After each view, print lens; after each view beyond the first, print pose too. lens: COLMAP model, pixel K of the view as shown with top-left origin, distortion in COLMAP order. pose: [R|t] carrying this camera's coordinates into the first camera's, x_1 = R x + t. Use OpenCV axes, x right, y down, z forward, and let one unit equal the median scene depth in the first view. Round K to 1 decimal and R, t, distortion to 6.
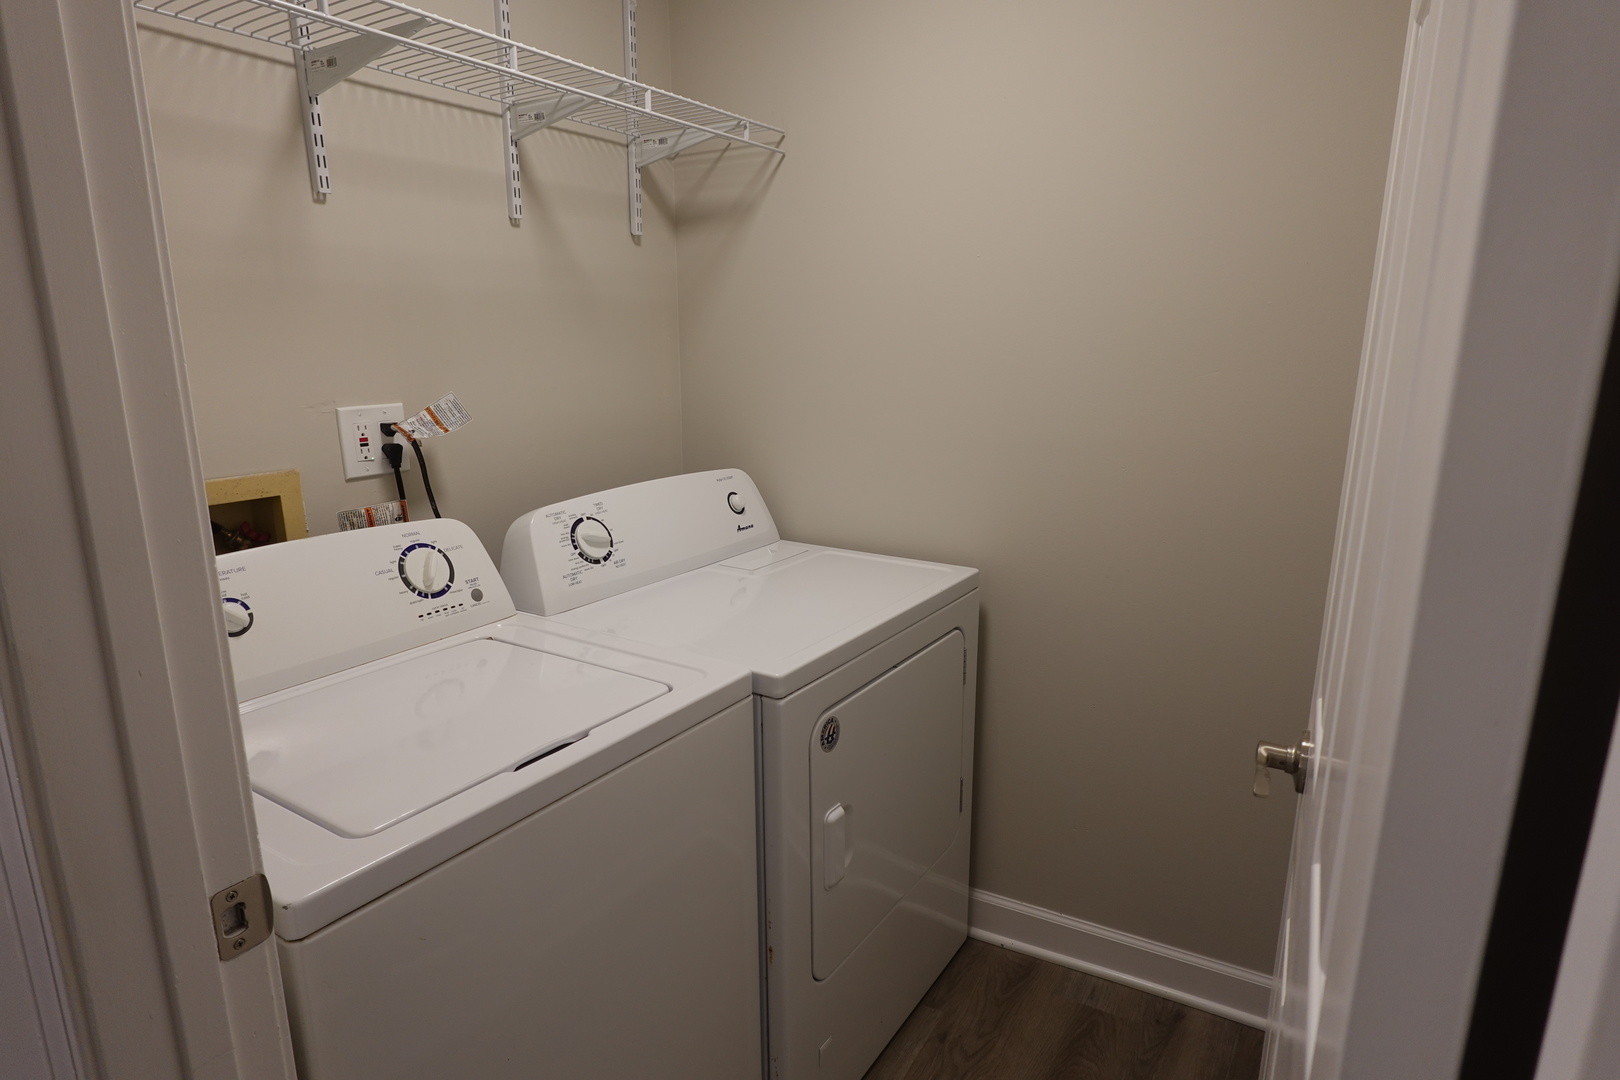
lens RADIAL K [[915.9, 0, 812.3], [0, 915.9, 541.9], [0, 0, 1]] dist [-0.005711, 0.004109]
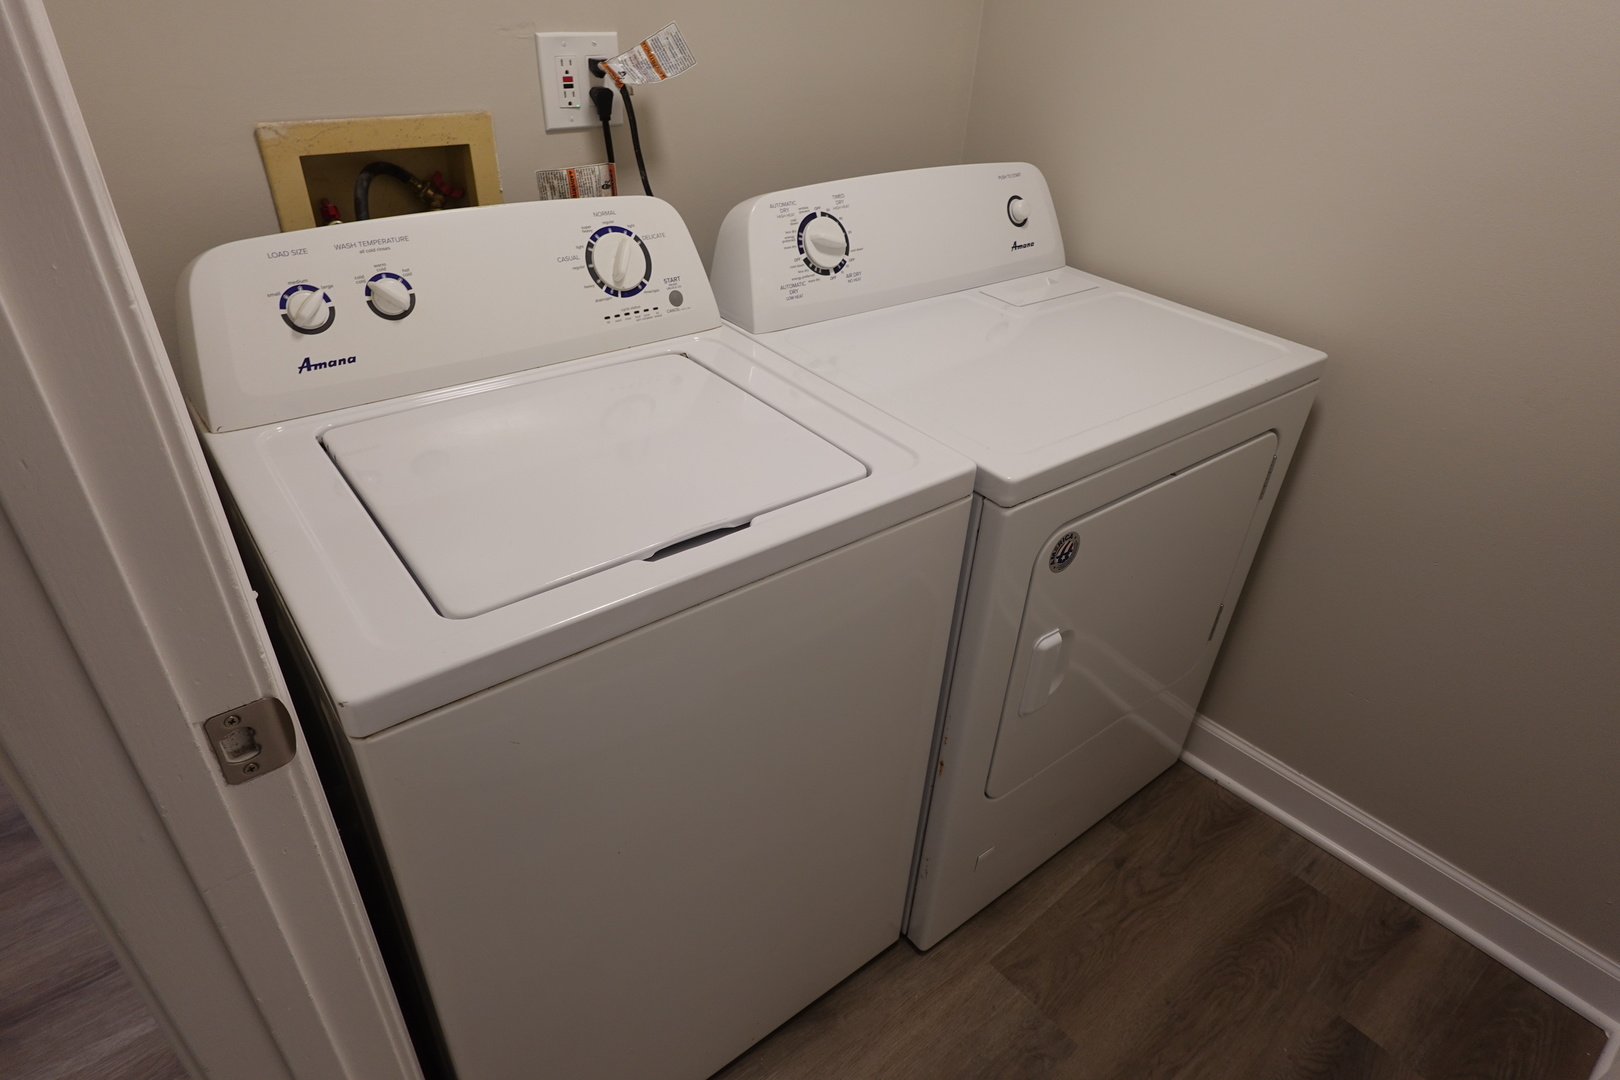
lens RADIAL K [[915.9, 0, 812.3], [0, 915.9, 541.9], [0, 0, 1]] dist [-0.005711, 0.004109]
pose [[0.944870, 0.220998, -0.241620, 0.002447], [-0.126048, 0.926515, 0.354518, -0.046133], [0.302213, -0.304517, 0.903292, 0.205362]]
